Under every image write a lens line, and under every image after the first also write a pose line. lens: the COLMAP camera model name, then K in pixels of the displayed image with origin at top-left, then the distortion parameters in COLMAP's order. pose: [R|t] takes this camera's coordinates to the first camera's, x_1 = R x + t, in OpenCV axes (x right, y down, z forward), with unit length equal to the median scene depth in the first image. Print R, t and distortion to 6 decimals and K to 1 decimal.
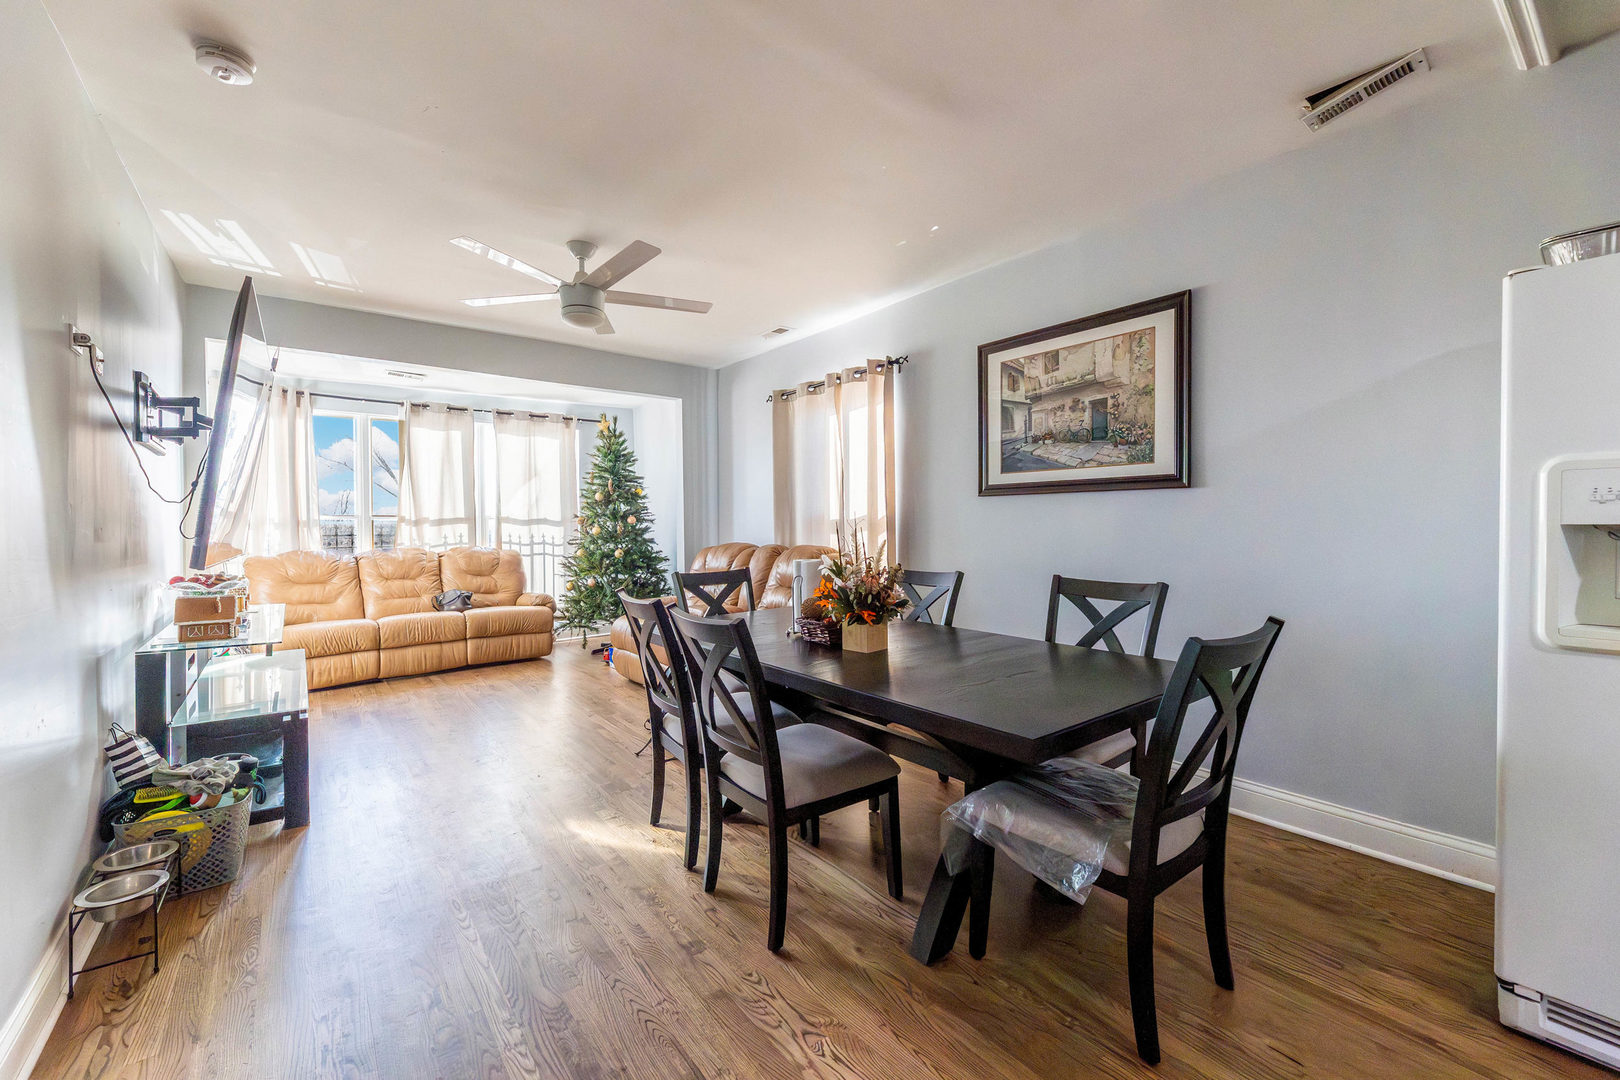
lens RADIAL K [[653.3, 0, 799.4], [0, 653.3, 537.8], [0, 0, 1]] dist [-0.001370, -0.000098]
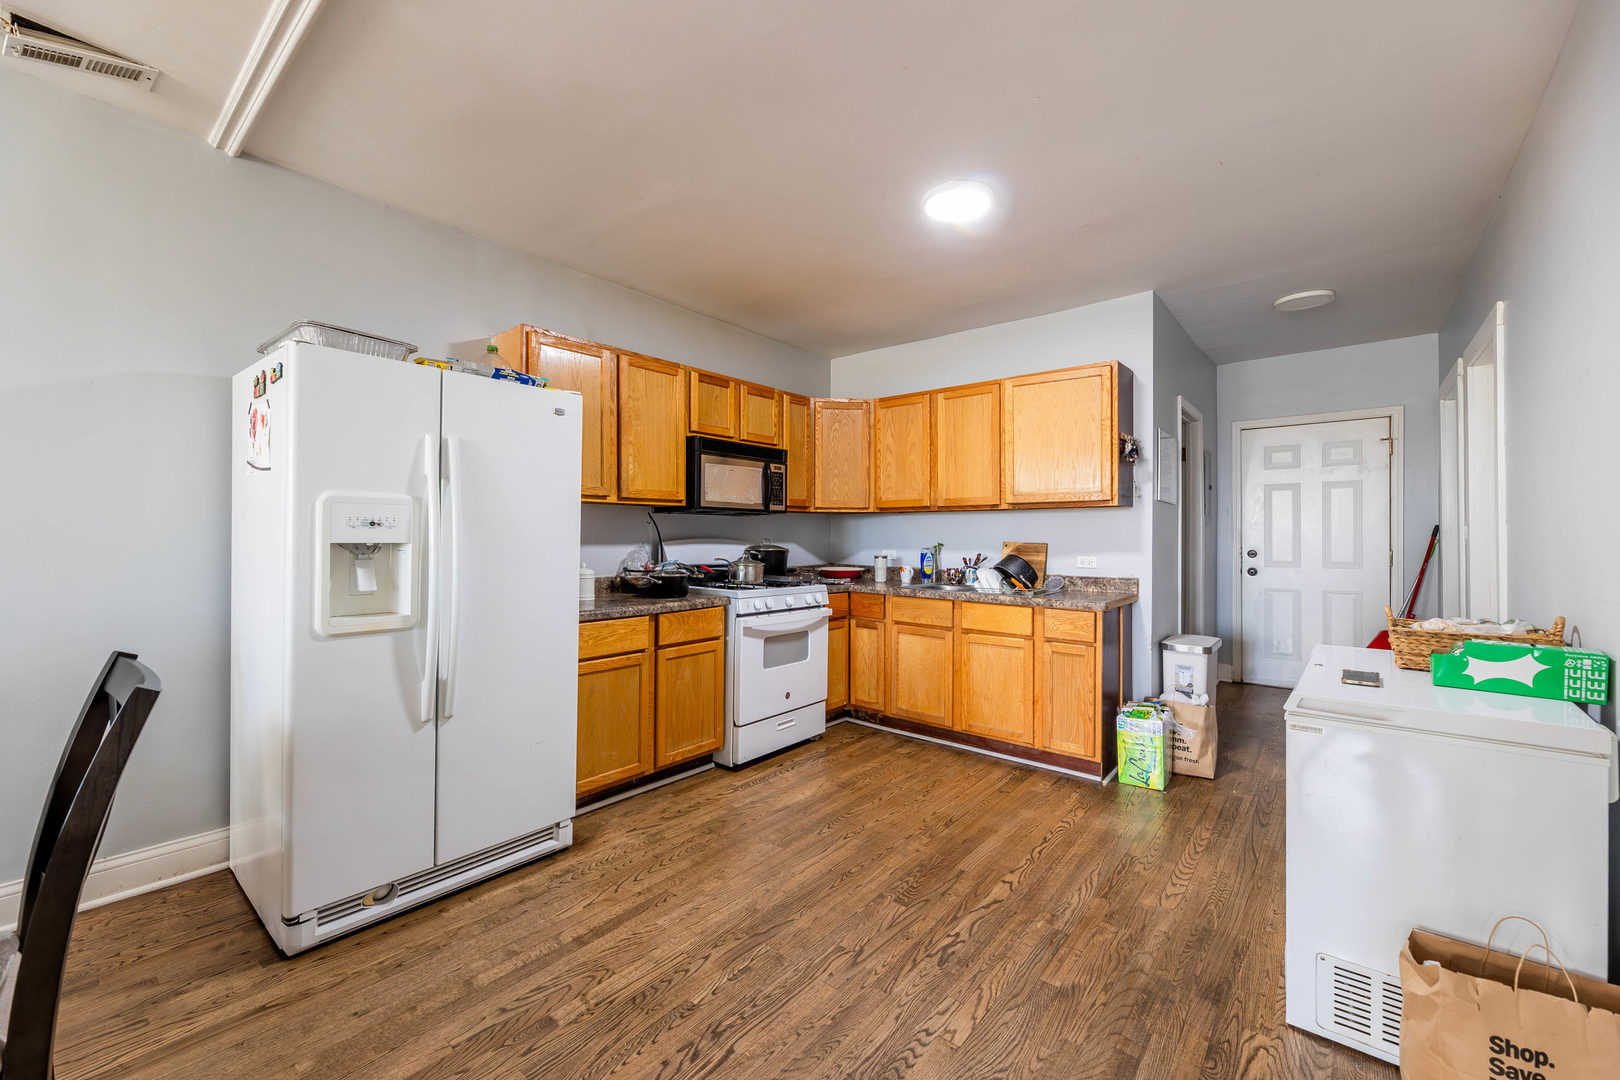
lens RADIAL K [[653.3, 0, 799.9], [0, 653.3, 534.7], [0, 0, 1]] dist [-0.001370, -0.000098]
pose [[-0.218819, 0.010729, 0.975707, -0.078240], [0.012084, 0.999893, -0.008285, -0.003277], [-0.975691, 0.009978, -0.218925, 0.082795]]
